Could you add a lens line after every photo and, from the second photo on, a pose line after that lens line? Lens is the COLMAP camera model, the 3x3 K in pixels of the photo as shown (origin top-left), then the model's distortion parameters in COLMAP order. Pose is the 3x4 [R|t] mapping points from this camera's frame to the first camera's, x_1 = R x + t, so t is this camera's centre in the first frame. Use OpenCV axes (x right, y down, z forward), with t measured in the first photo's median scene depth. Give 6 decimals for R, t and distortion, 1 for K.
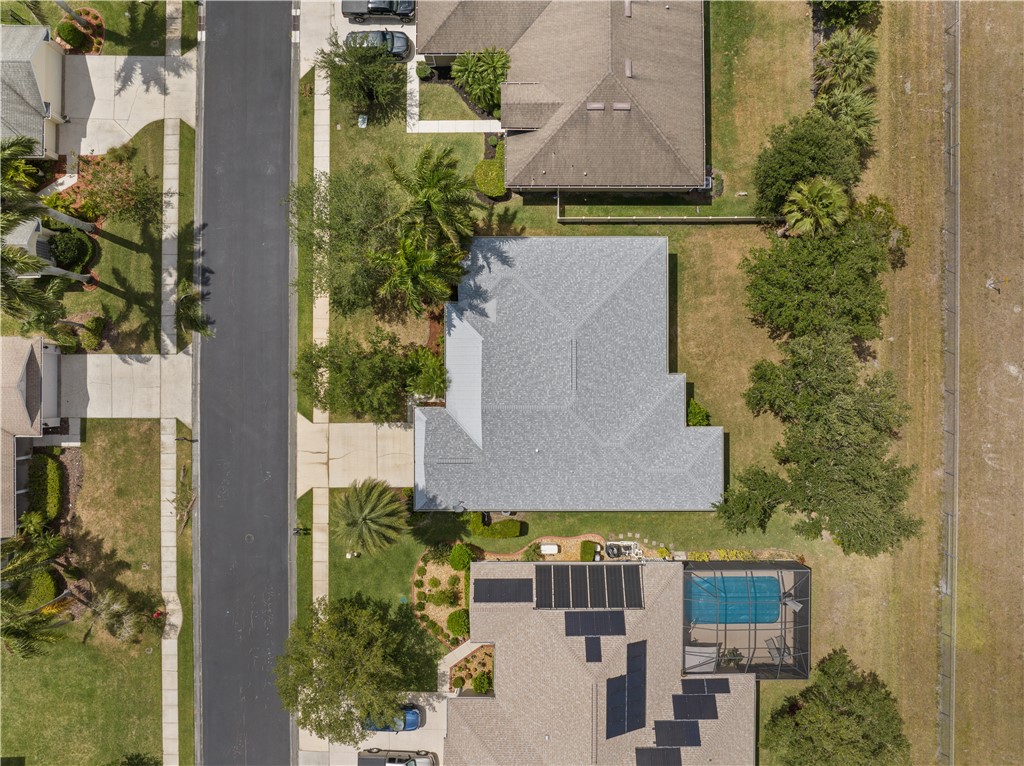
lens RADIAL K [[714.4, 0, 512.0], [0, 714.4, 383.0], [0, 0, 1]] dist [-0.024400, 0.000958]
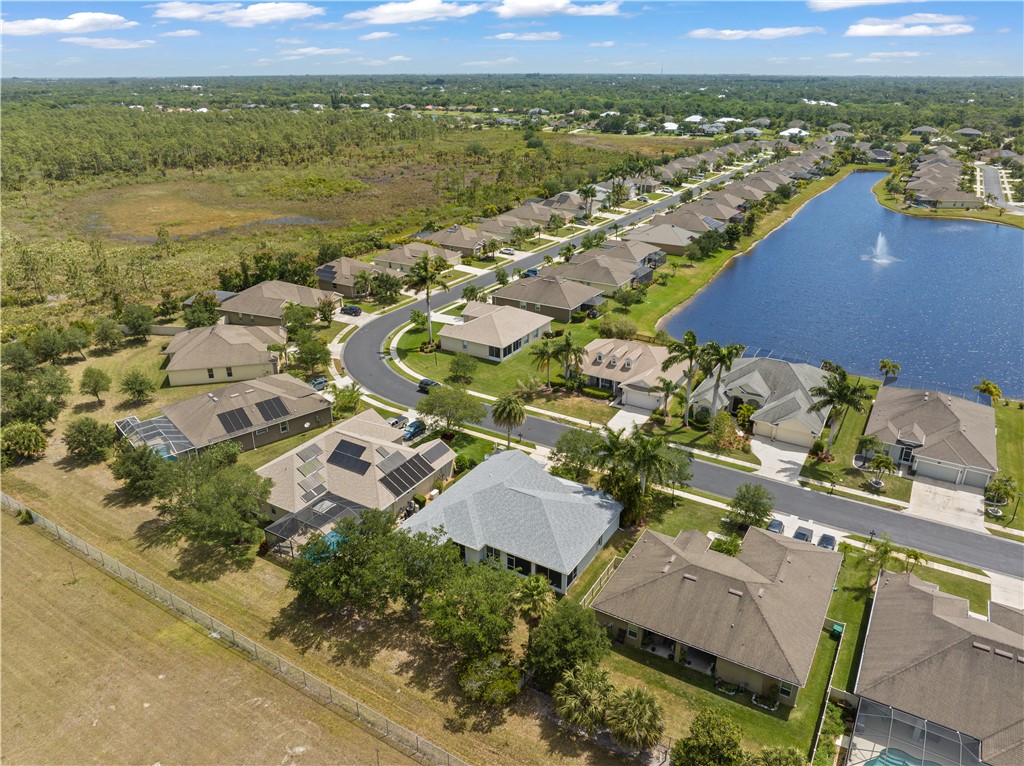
lens RADIAL K [[714.4, 0, 512.0], [0, 714.4, 383.0], [0, 0, 1]] dist [-0.024400, 0.000958]
pose [[-0.518643, 0.343969, -0.782748, 1.151905], [-0.854857, -0.192410, 0.481869, -0.662496], [0.015139, 0.919056, 0.393837, 0.107130]]
